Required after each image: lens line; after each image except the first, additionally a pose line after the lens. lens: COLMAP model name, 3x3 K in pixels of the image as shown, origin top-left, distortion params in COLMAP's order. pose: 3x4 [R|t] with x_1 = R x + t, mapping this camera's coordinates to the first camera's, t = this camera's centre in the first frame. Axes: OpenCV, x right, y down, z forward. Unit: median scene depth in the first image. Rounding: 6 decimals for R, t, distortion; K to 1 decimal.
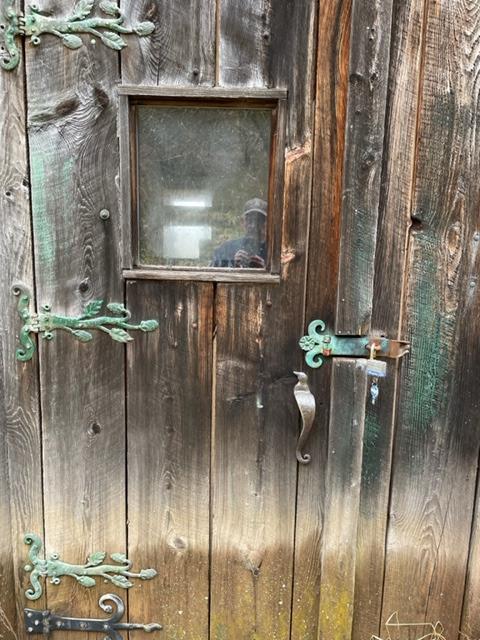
lens RADIAL K [[481.3, 0, 240.0], [0, 481.3, 320.0], [0, 0, 1]] dist [0.066634, -0.110703]
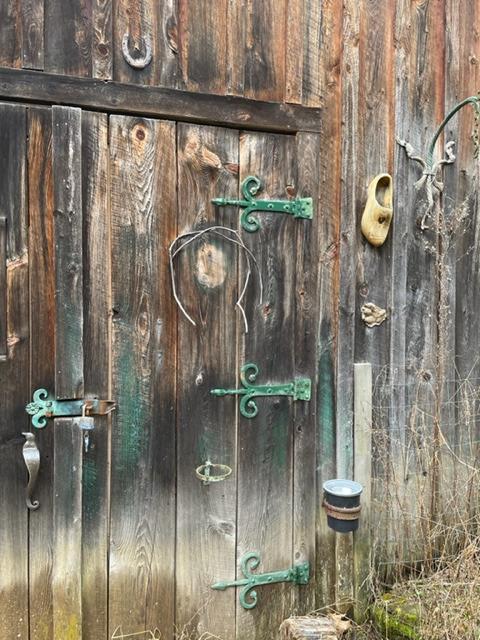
lens RADIAL K [[505.0, 0, 240.0], [0, 505.0, 320.0], [0, 0, 1]] dist [0.074593, -0.116874]
pose [[0.947436, -0.022039, 0.319185, 0.234561], [0.066086, 0.989591, -0.127834, 0.026207], [-0.313046, 0.142208, 0.939031, -0.452517]]
